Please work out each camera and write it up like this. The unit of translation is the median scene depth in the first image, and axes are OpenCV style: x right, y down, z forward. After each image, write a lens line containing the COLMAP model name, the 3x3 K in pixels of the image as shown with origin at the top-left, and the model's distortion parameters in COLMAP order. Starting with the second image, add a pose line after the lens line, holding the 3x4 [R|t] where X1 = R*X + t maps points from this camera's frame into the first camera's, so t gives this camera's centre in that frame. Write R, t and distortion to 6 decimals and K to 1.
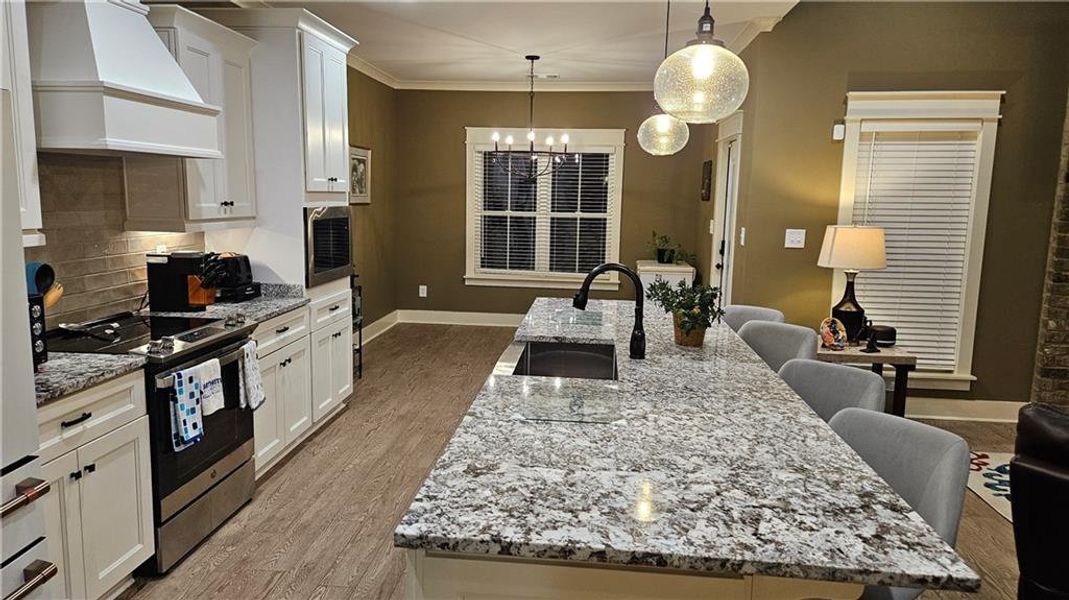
lens RADIAL K [[728.3, 0, 533.0], [0, 728.3, 294.9], [0, 0, 1]] dist [0.056252, -0.004975]
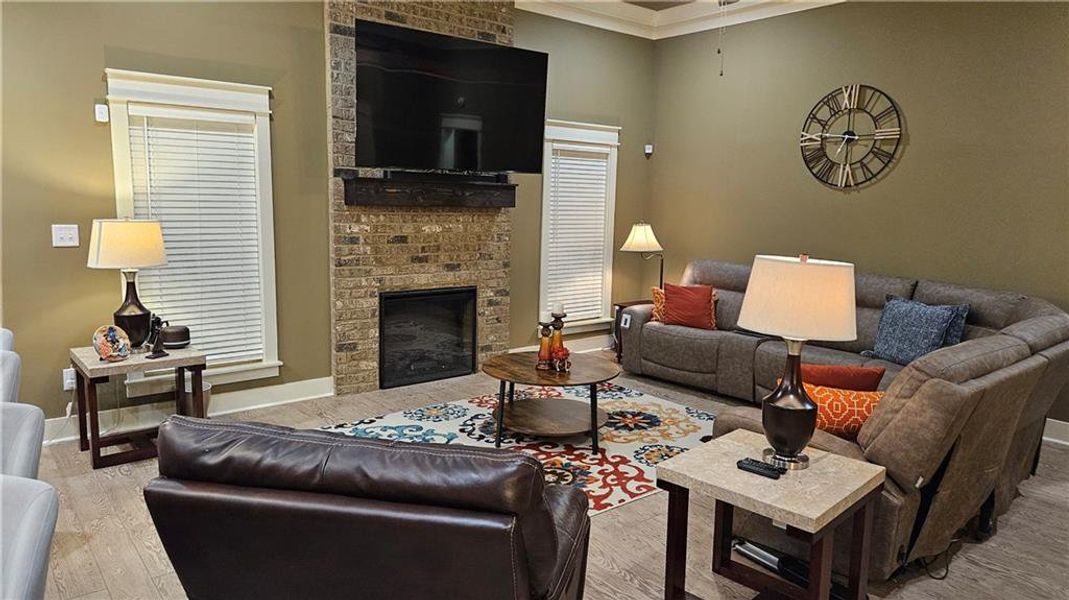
lens RADIAL K [[728.3, 0, 525.2], [0, 728.3, 300.0], [0, 0, 1]] dist [0.056252, -0.004975]
pose [[0.726292, -0.103968, 0.679478, 0.157900], [0.091532, 0.994320, 0.054304, -0.000806], [-0.681264, 0.022753, 0.731684, 0.011715]]
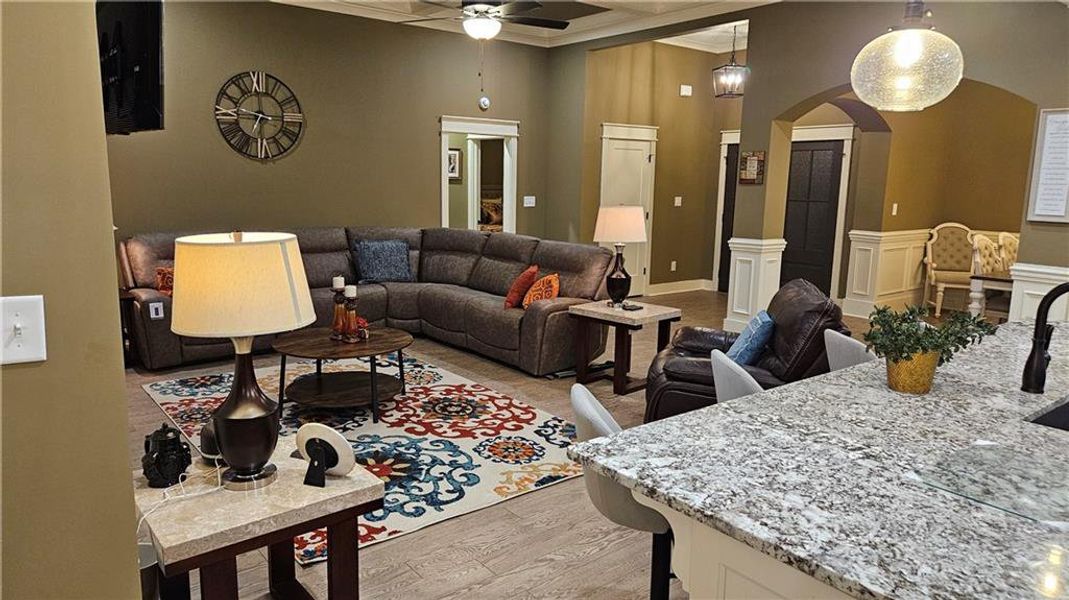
lens RADIAL K [[728.3, 0, 532.7], [0, 728.3, 293.0], [0, 0, 1]] dist [0.056252, -0.004975]
pose [[-0.695519, -0.141942, 0.704347, -0.024185], [0.073824, 0.960987, 0.266560, -0.155375], [-0.714705, 0.237395, -0.657906, 1.113790]]
